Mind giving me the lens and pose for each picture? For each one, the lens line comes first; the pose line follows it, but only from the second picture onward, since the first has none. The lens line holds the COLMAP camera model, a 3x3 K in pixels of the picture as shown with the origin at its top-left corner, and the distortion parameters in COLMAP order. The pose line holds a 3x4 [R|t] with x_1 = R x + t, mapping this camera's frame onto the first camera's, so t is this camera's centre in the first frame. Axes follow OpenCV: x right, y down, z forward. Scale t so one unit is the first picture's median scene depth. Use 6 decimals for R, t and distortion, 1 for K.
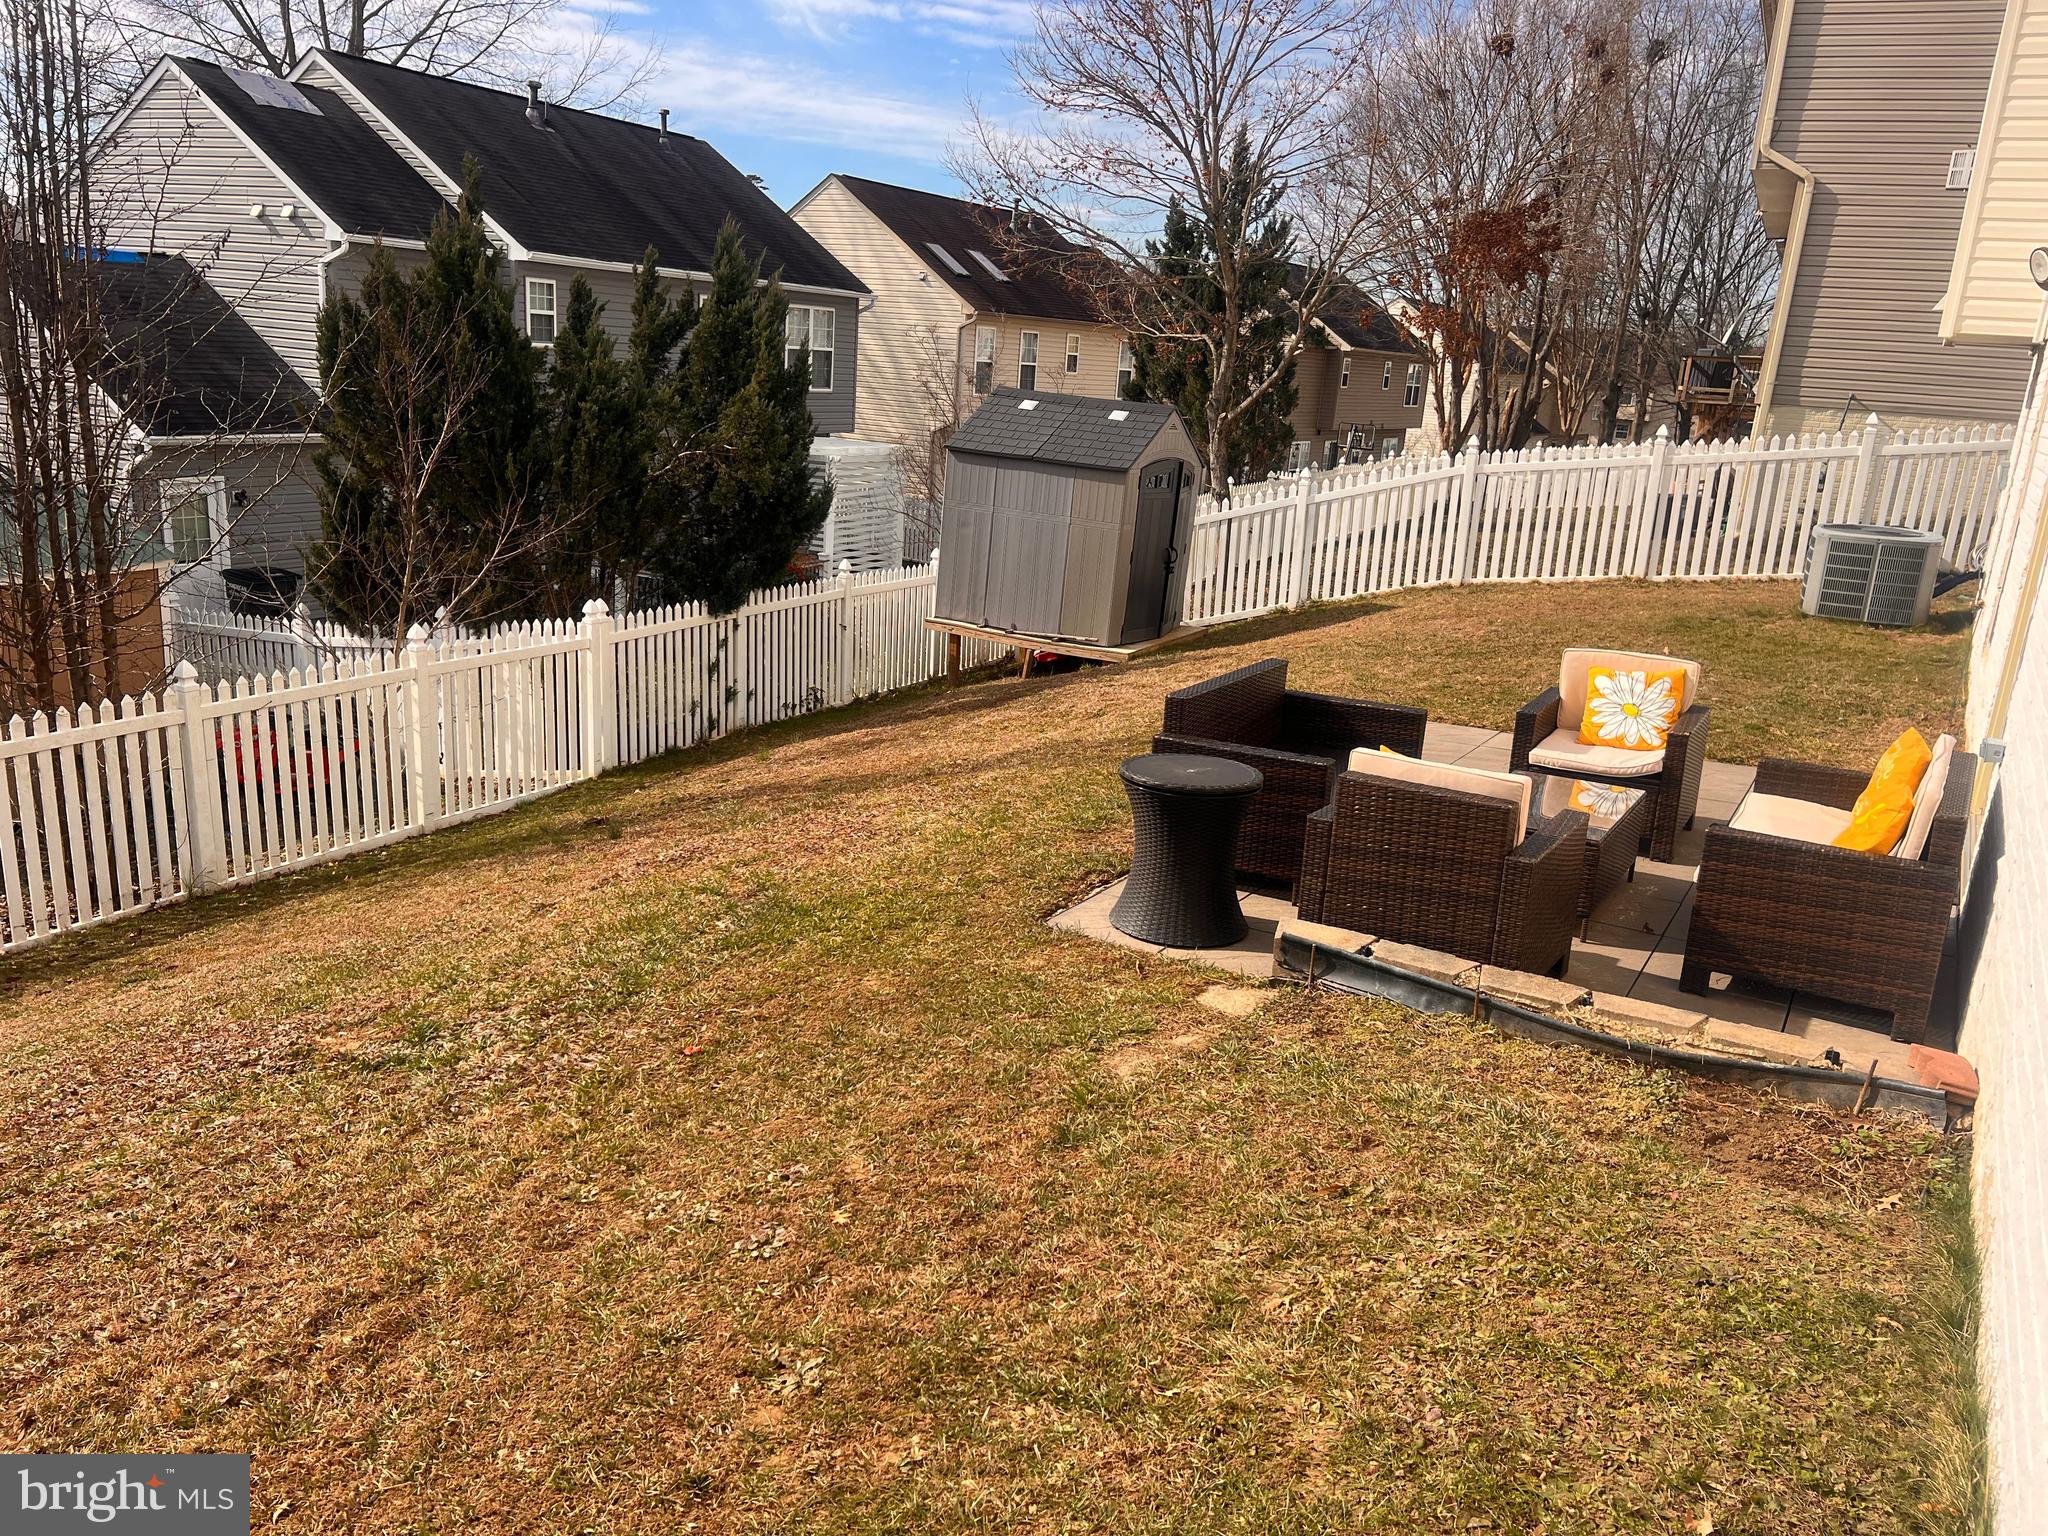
lens RADIAL K [[1547.3, 0, 1019.2], [0, 1547.3, 800.8], [0, 0, 1]] dist [0.084346, -0.121679]
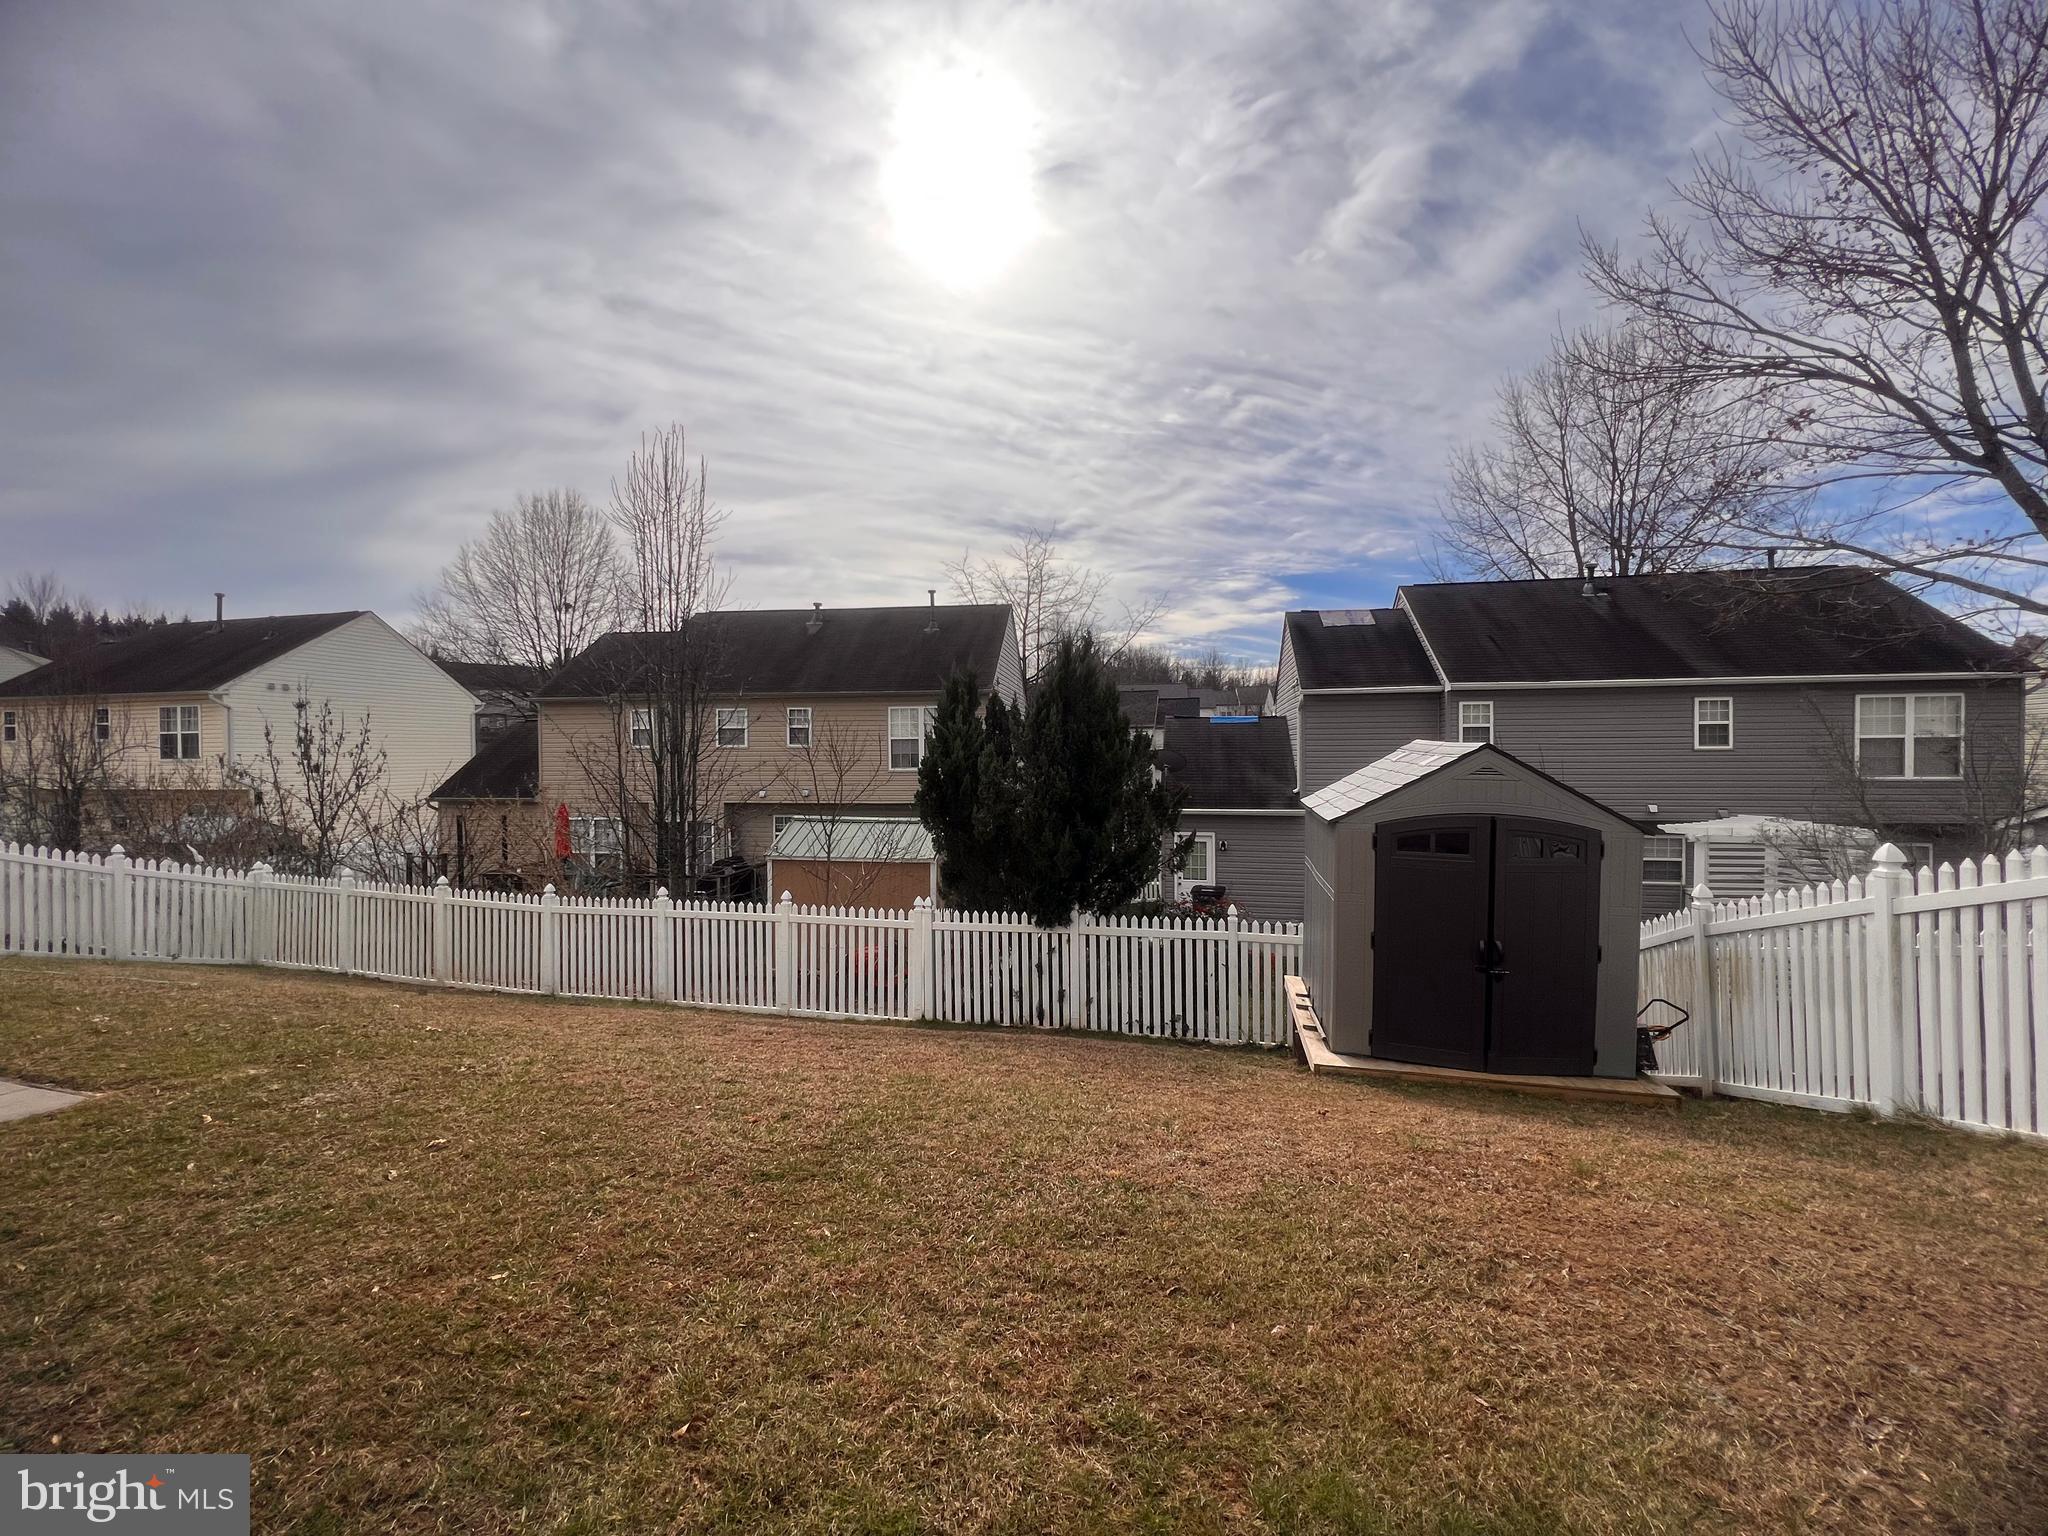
lens RADIAL K [[837.0, 0, 1027.2], [0, 837.0, 767.1], [0, 0, 1]] dist [-0.001256, 0.000148]
pose [[0.234927, -0.055037, -0.970454, 0.424351], [-0.250958, 0.961112, -0.115259, -0.146989], [0.939058, 0.270621, 0.211979, 0.728723]]
